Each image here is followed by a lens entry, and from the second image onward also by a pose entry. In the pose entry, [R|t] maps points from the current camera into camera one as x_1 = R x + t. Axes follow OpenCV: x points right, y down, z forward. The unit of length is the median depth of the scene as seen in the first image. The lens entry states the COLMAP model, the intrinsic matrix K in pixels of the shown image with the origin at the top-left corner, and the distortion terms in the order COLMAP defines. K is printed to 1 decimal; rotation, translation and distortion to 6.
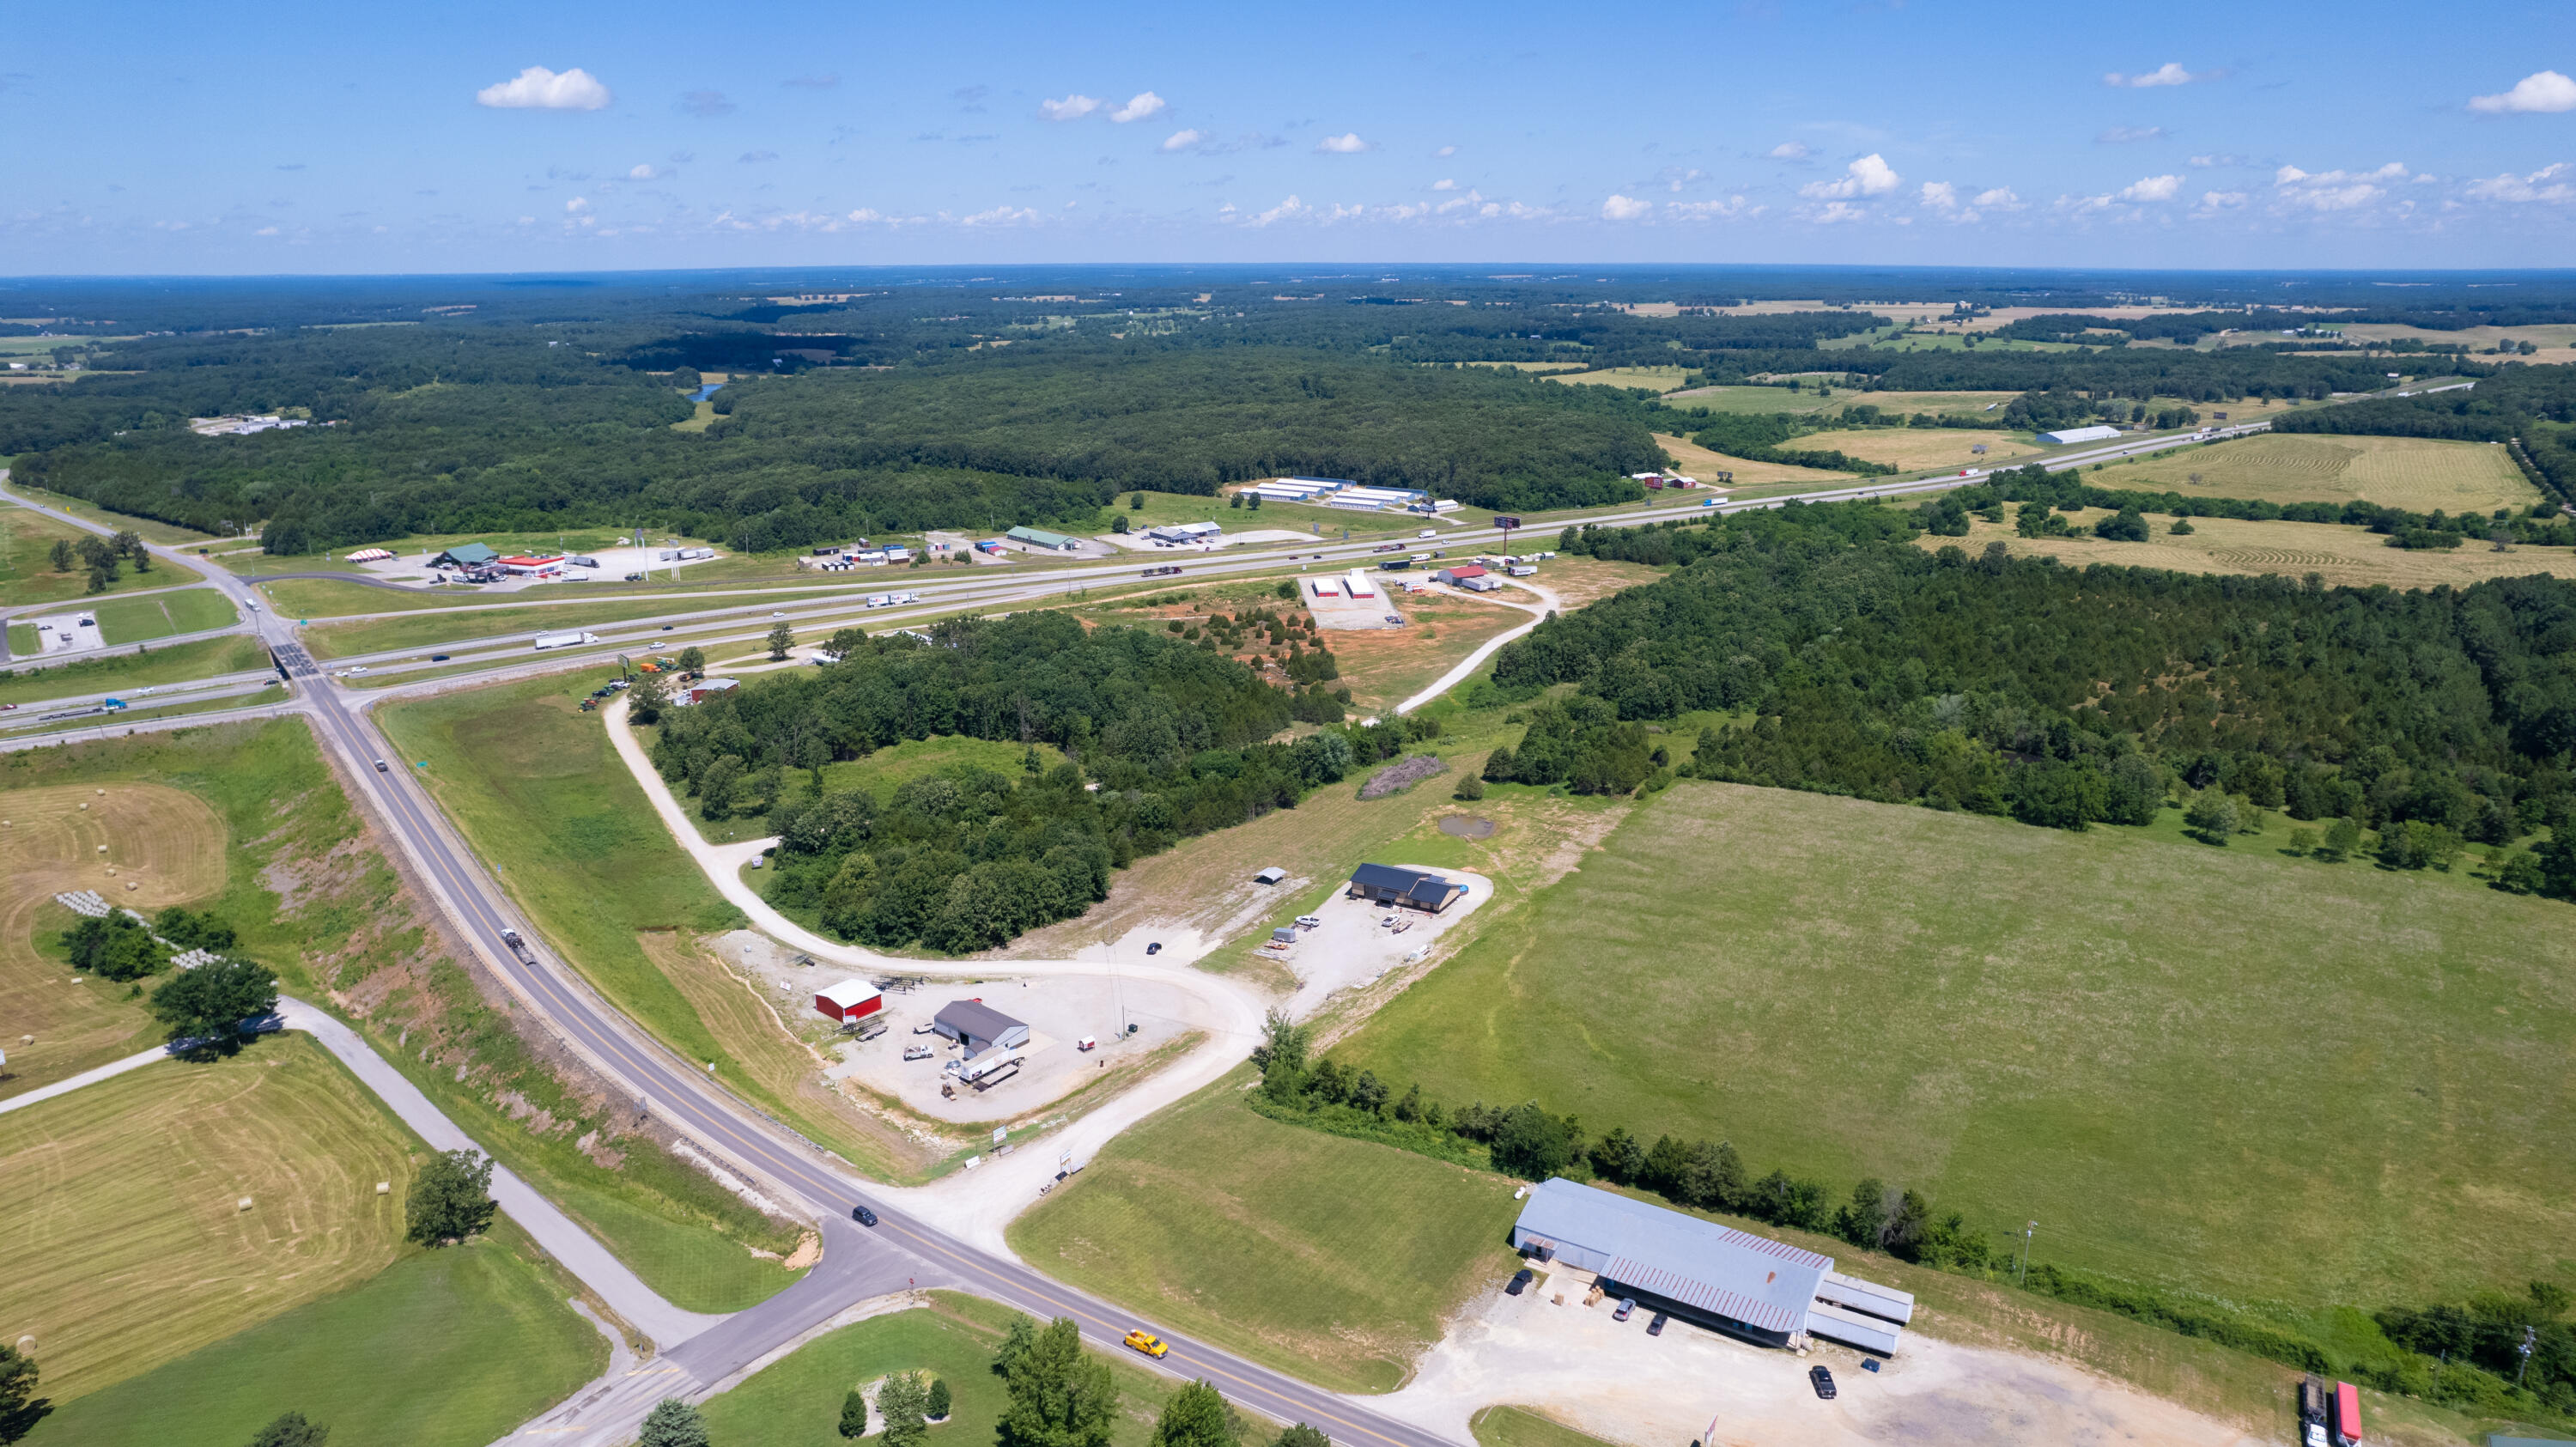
lens RADIAL K [[1640.2, 0, 1288.0], [0, 1640.2, 723.5], [0, 0, 1]] dist [-0.058202, 0.041933]
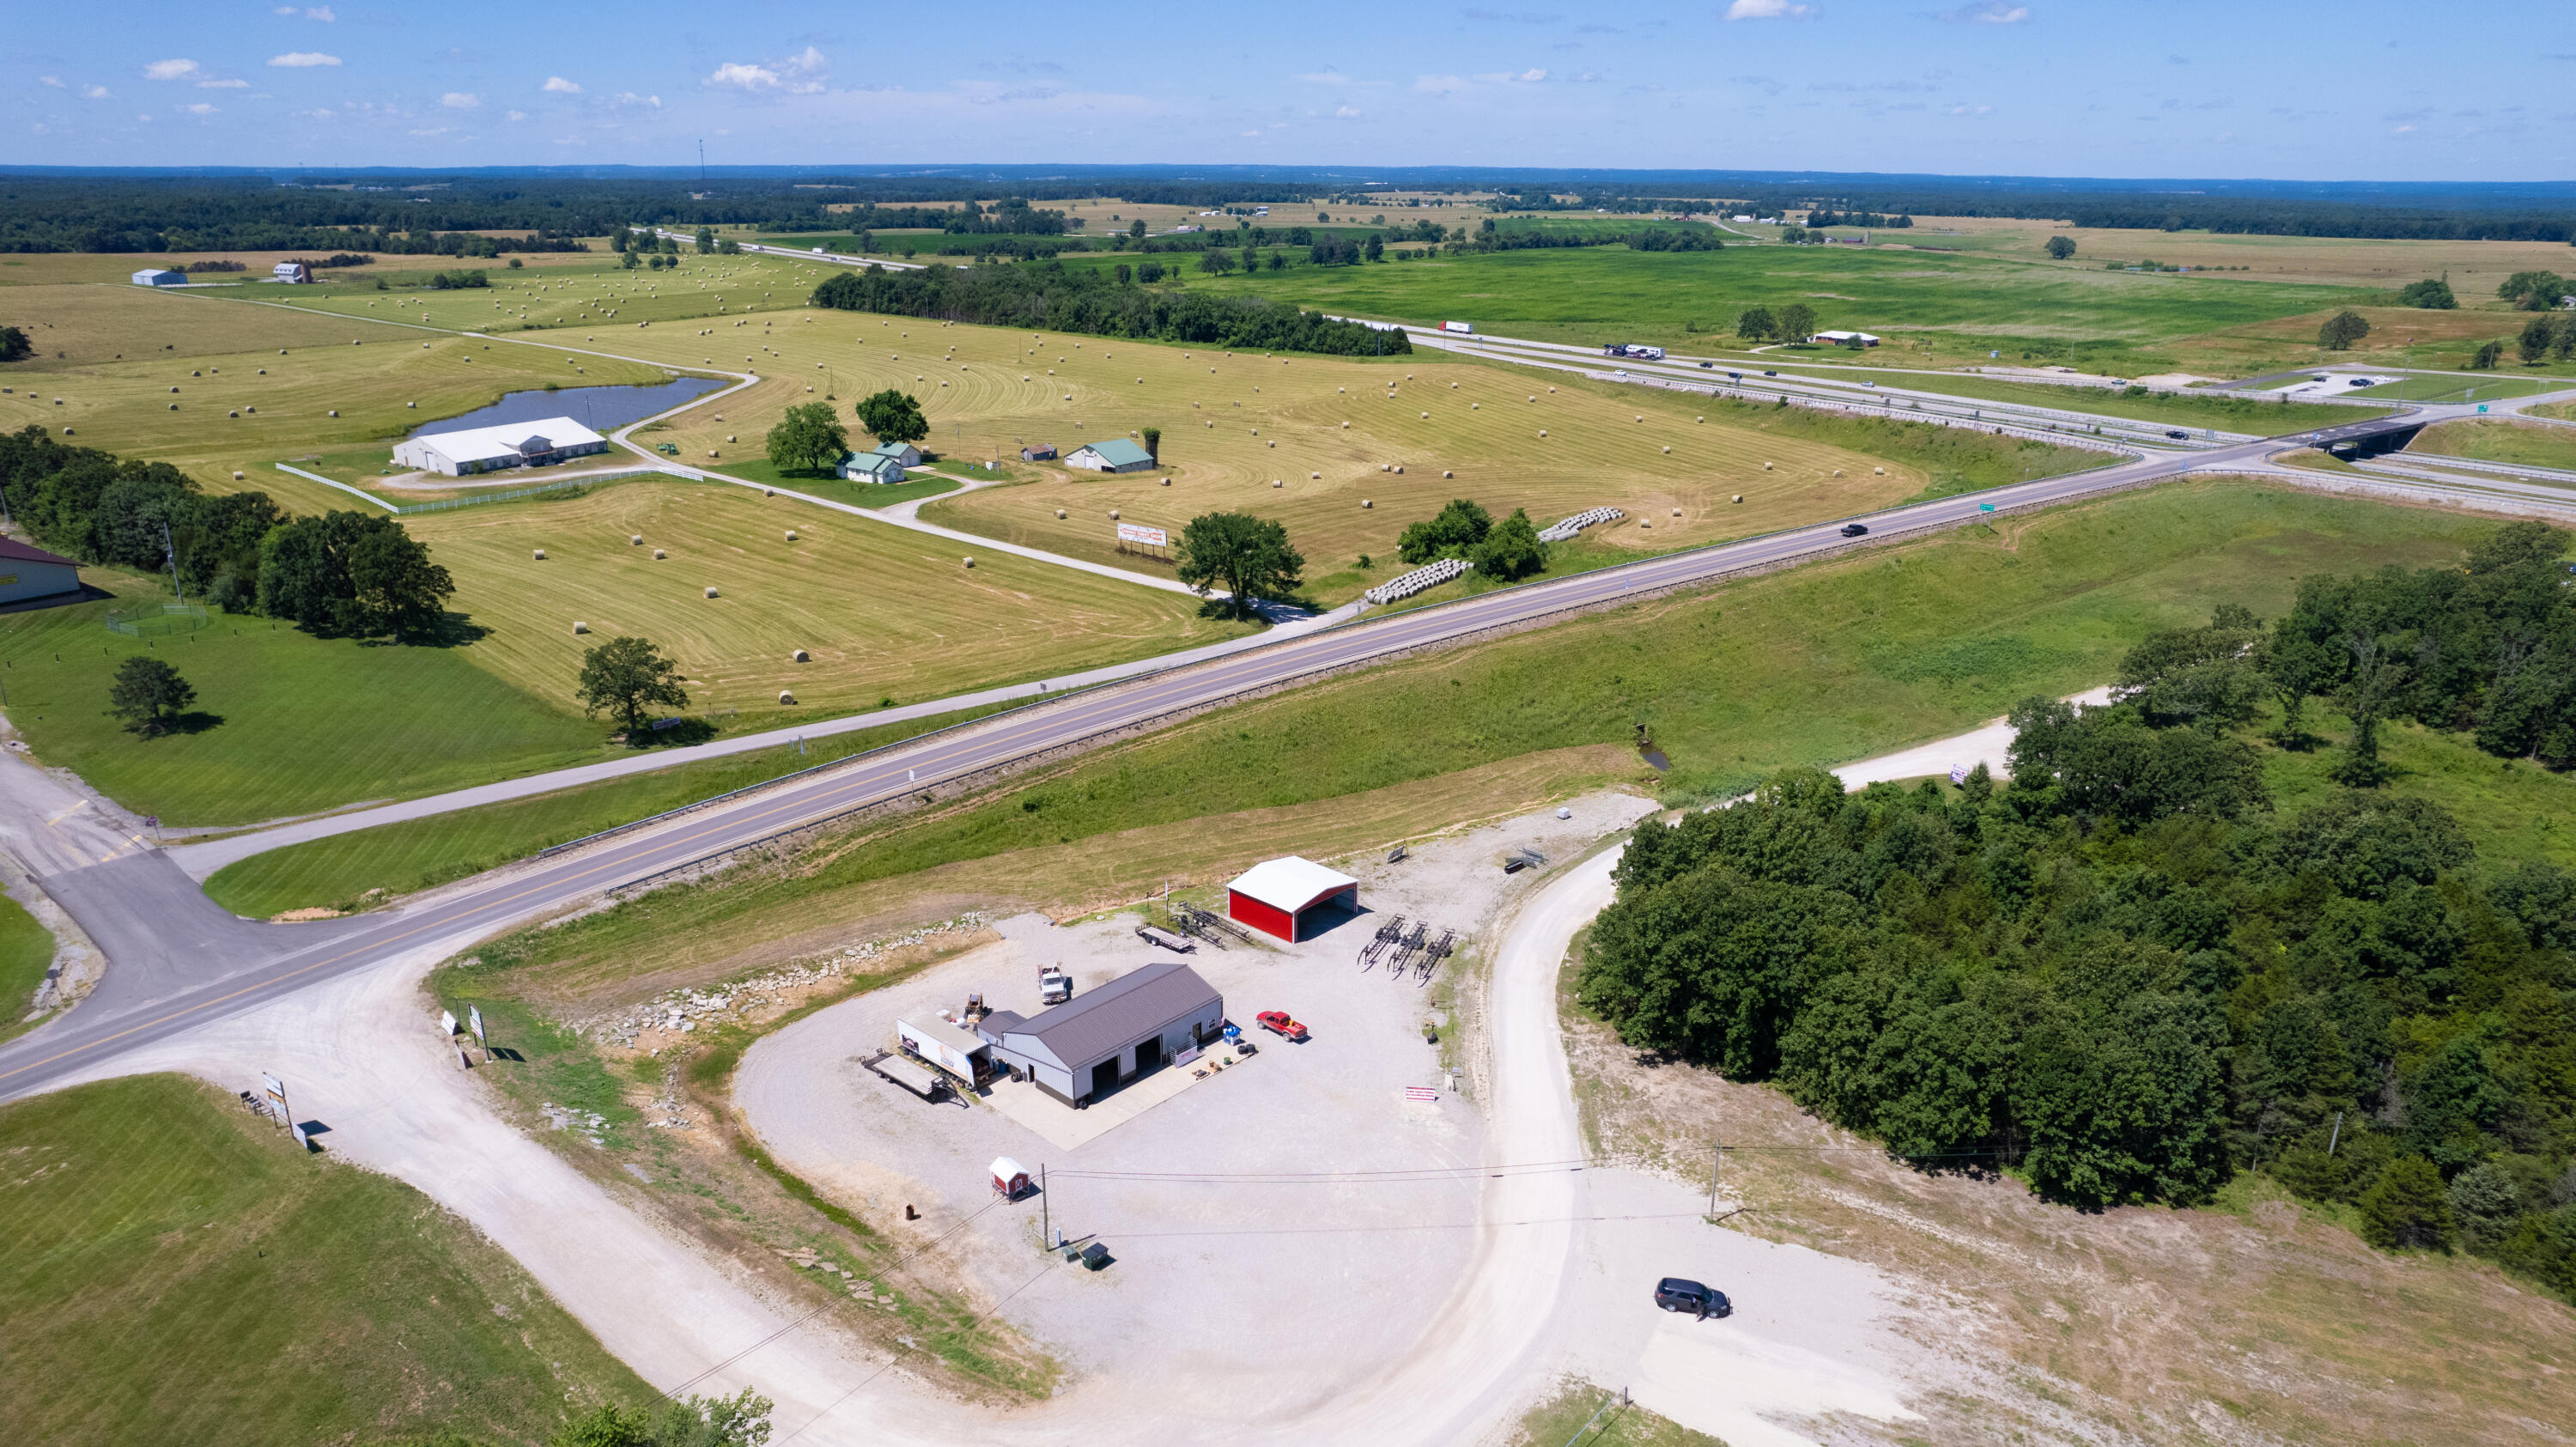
lens RADIAL K [[1640.2, 0, 1288.0], [0, 1640.2, 723.5], [0, 0, 1]] dist [-0.058202, 0.041933]
pose [[-0.043299, 0.333431, -0.941780, 0.134864], [-0.281852, 0.900296, 0.331702, -0.033539], [0.958480, 0.279805, 0.054996, 0.661739]]
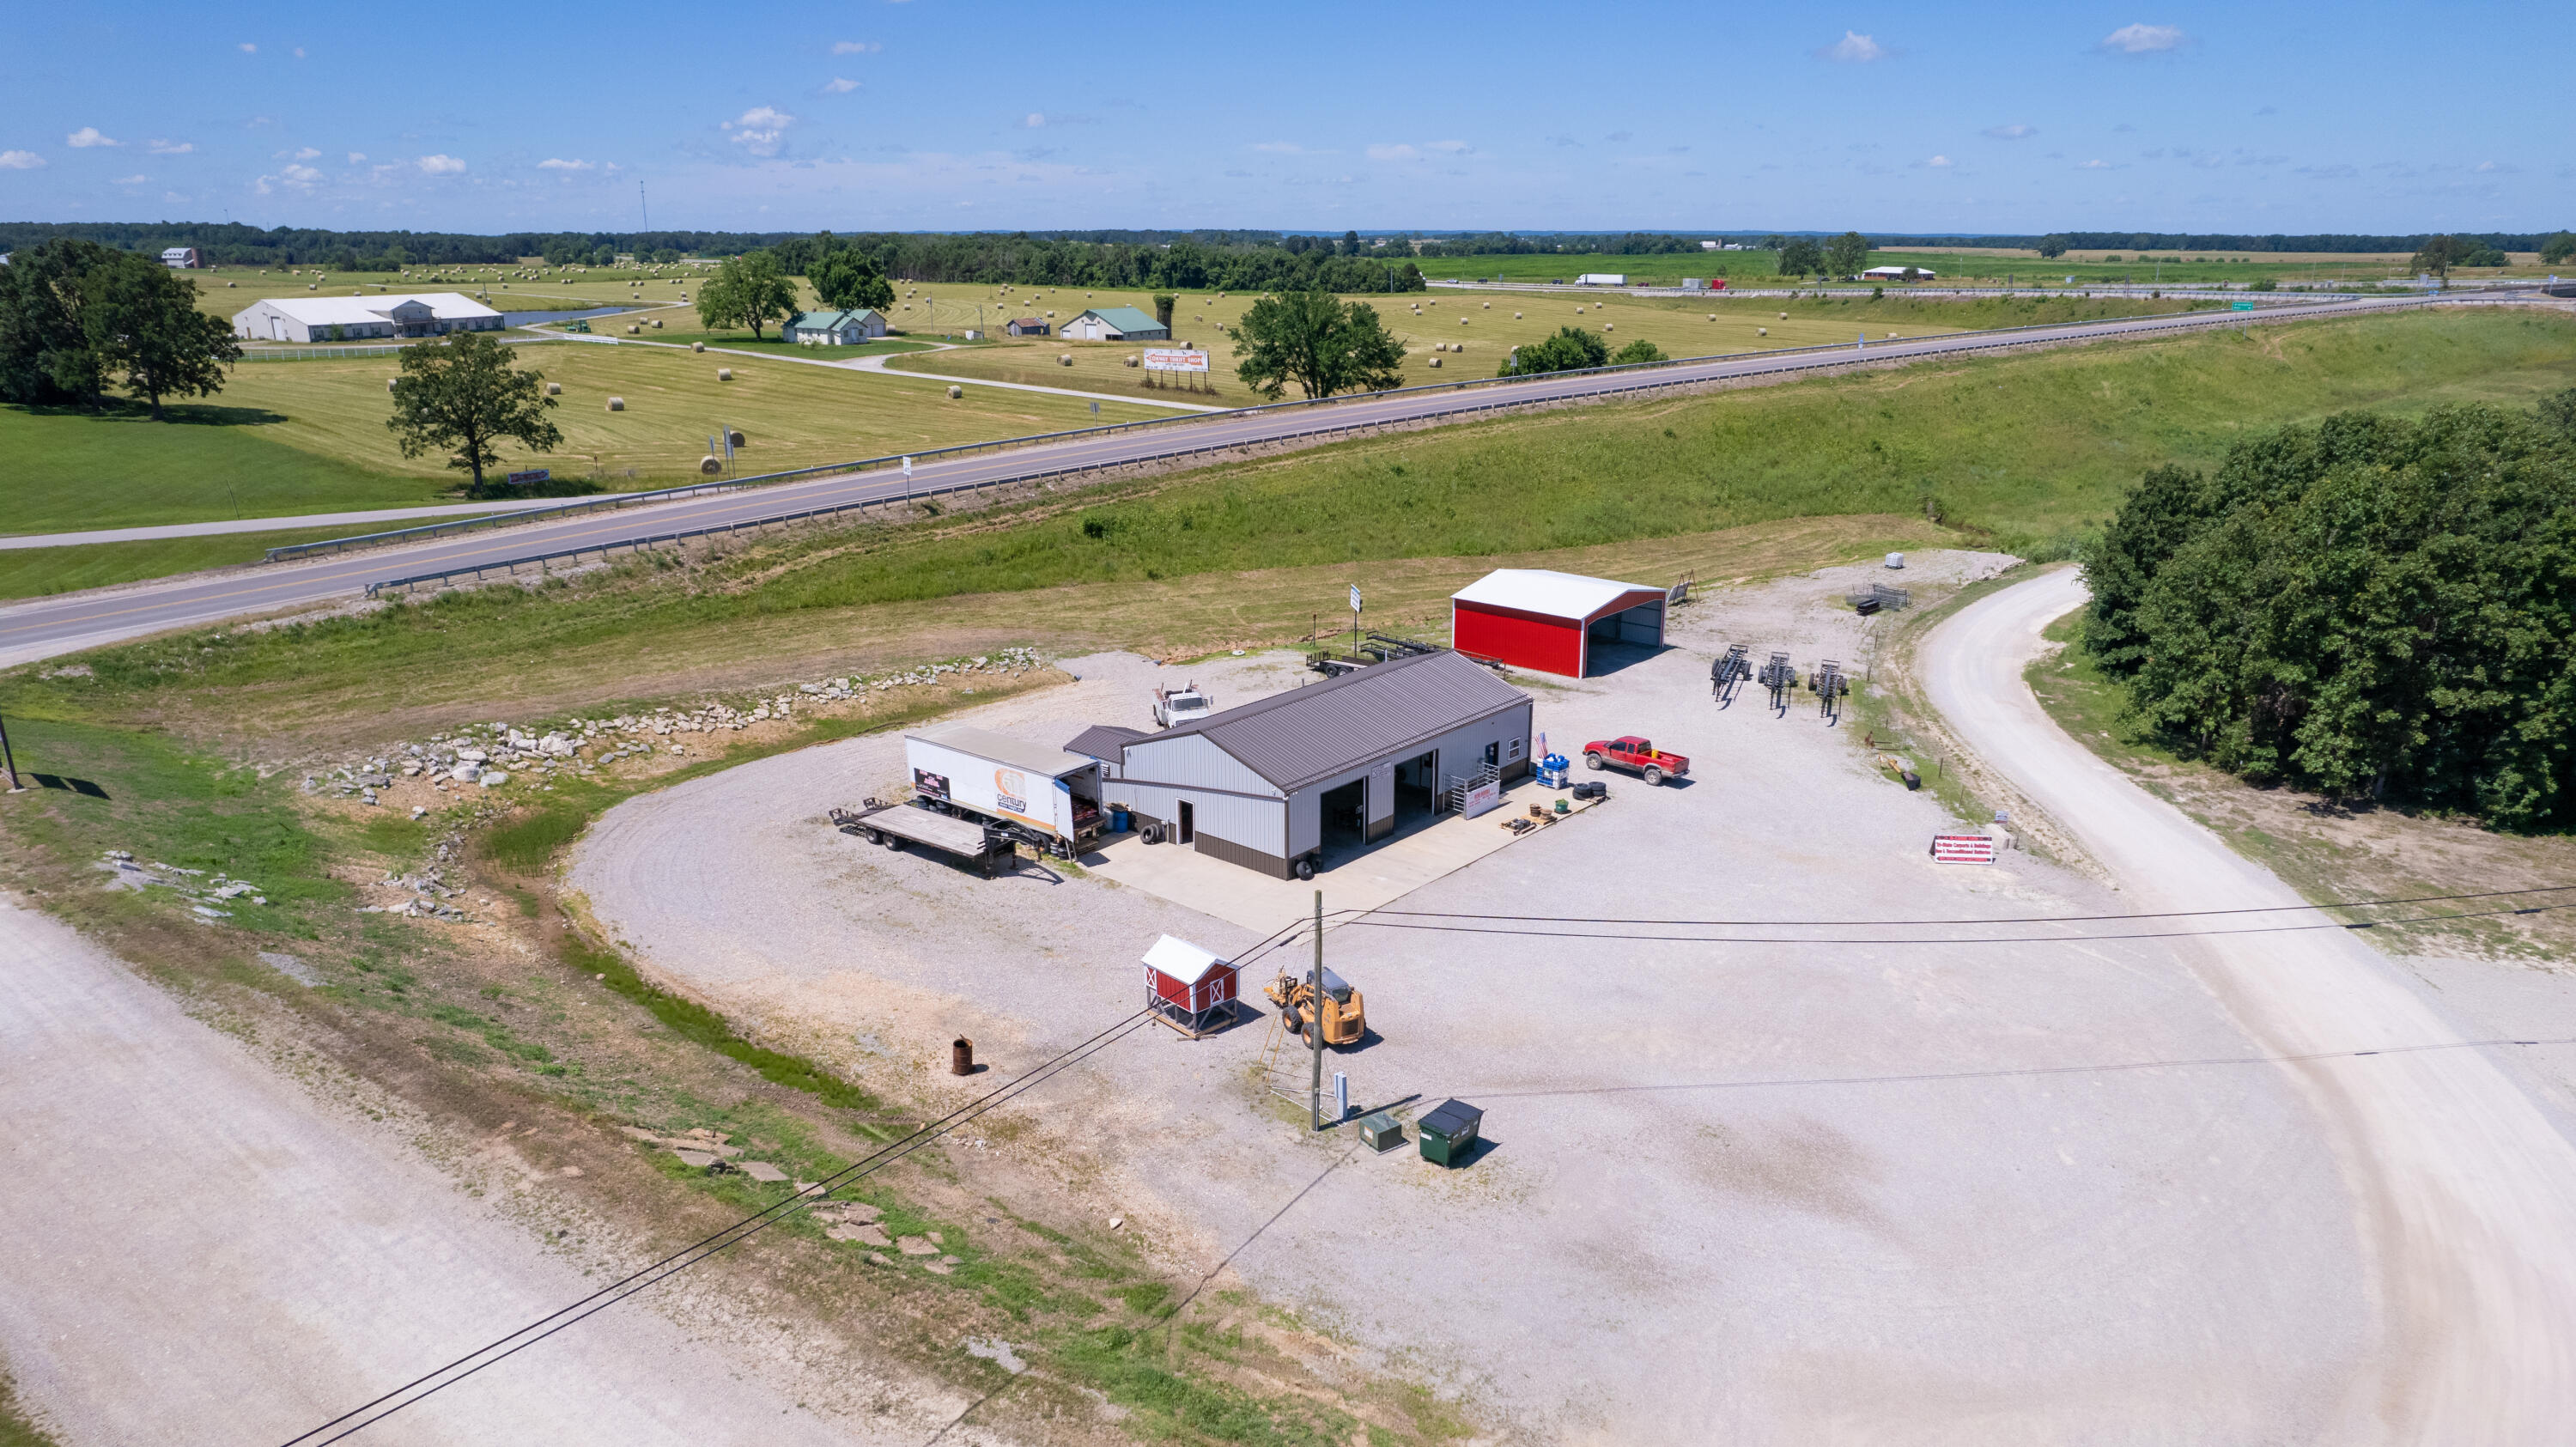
lens RADIAL K [[1649.1, 0, 1288.0], [0, 1649.1, 723.5], [0, 0, 1]] dist [-0.081840, 0.083087]
pose [[-0.011175, 0.298763, -0.954262, 0.019554], [-0.274425, 0.916762, 0.290237, 0.078129], [0.961543, 0.265117, 0.071744, 0.647676]]
